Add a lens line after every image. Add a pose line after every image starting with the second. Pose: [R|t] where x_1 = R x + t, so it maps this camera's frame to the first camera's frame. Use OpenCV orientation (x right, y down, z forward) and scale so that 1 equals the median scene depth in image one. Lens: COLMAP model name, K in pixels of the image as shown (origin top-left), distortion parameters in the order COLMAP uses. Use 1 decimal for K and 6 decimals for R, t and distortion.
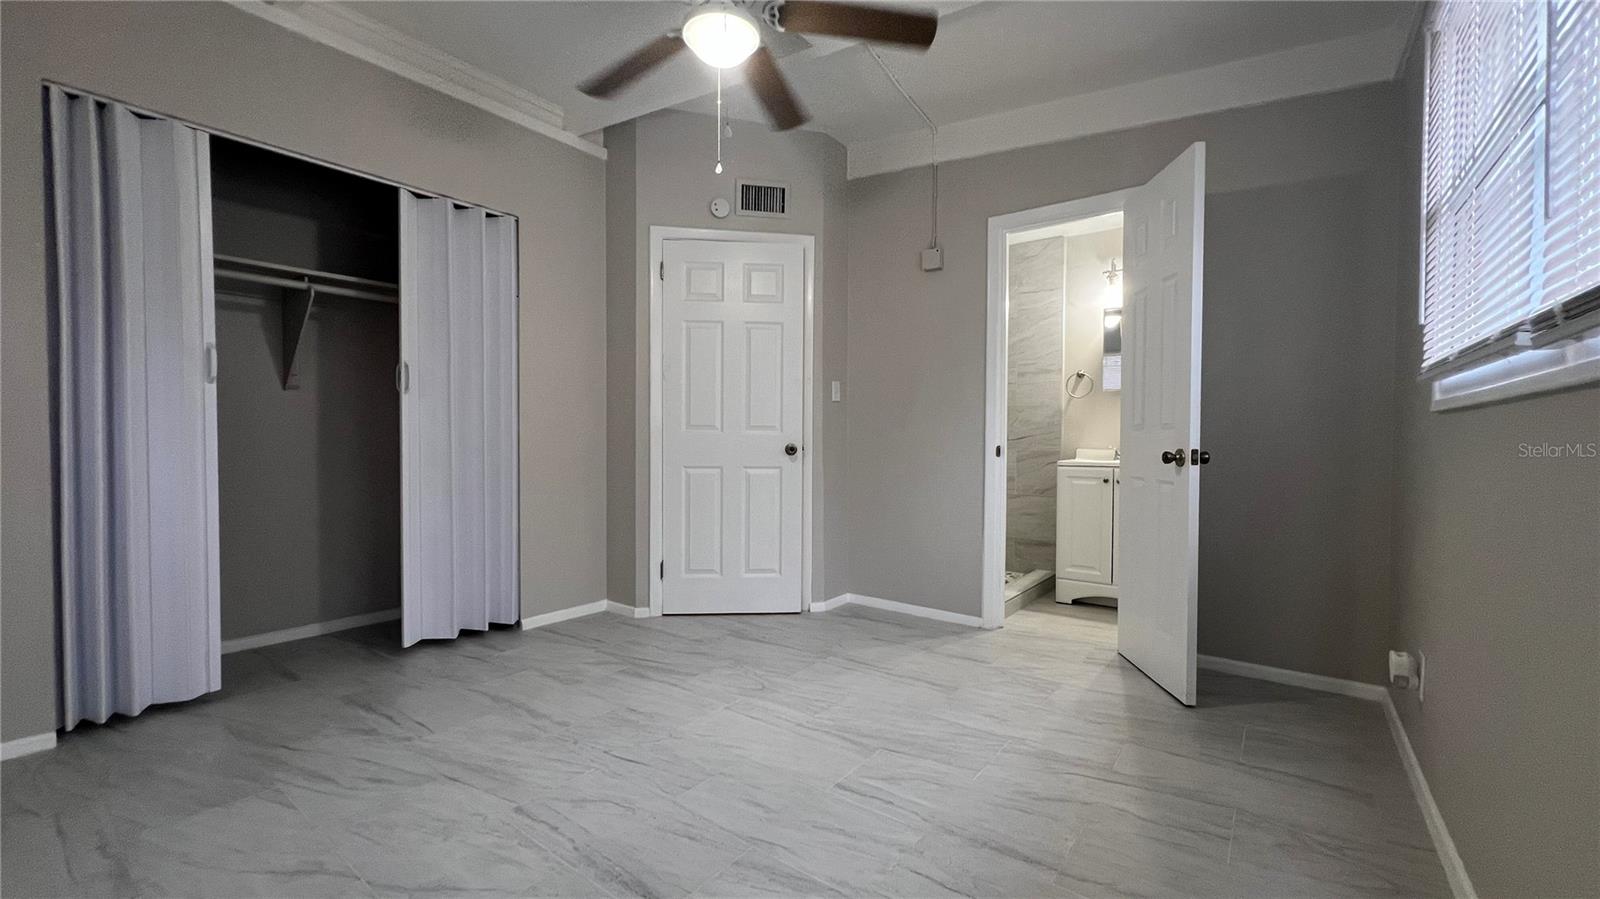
lens RADIAL K [[635.8, 0, 803.3], [0, 635.8, 450.5], [0, 0, 1]] dist [-0.000950, 0.000173]
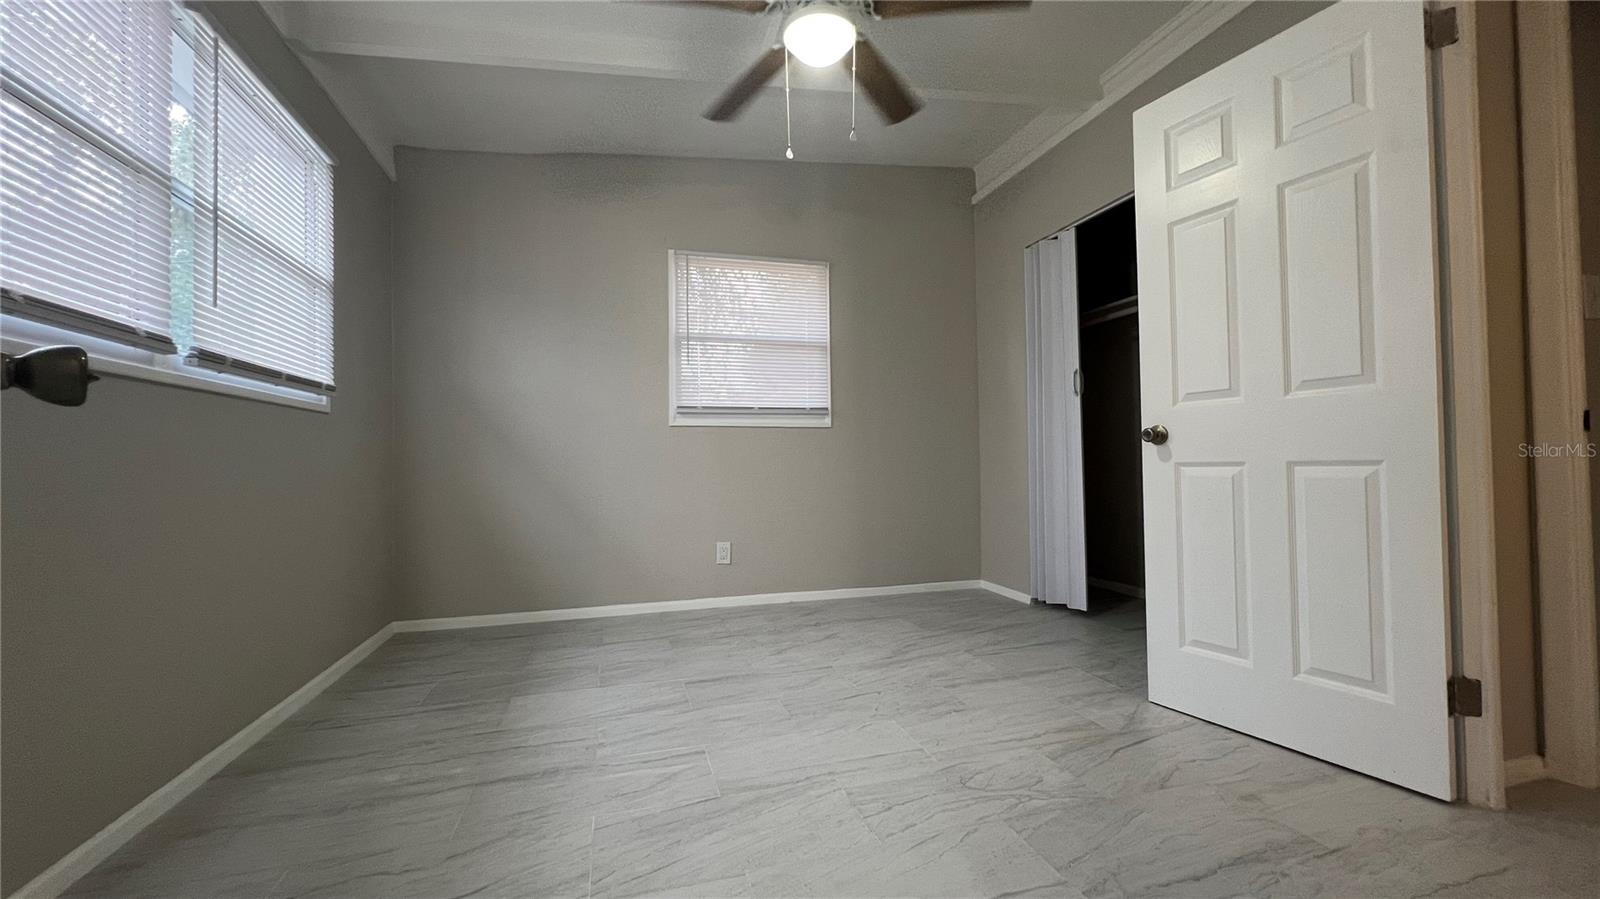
lens RADIAL K [[635.8, 0, 803.3], [0, 635.8, 450.5], [0, 0, 1]] dist [-0.000950, 0.000173]
pose [[-0.592577, -0.011320, -0.805434, 0.677854], [-0.003681, 0.999929, -0.011345, 0.039793], [0.805505, -0.003758, -0.592577, 1.488901]]
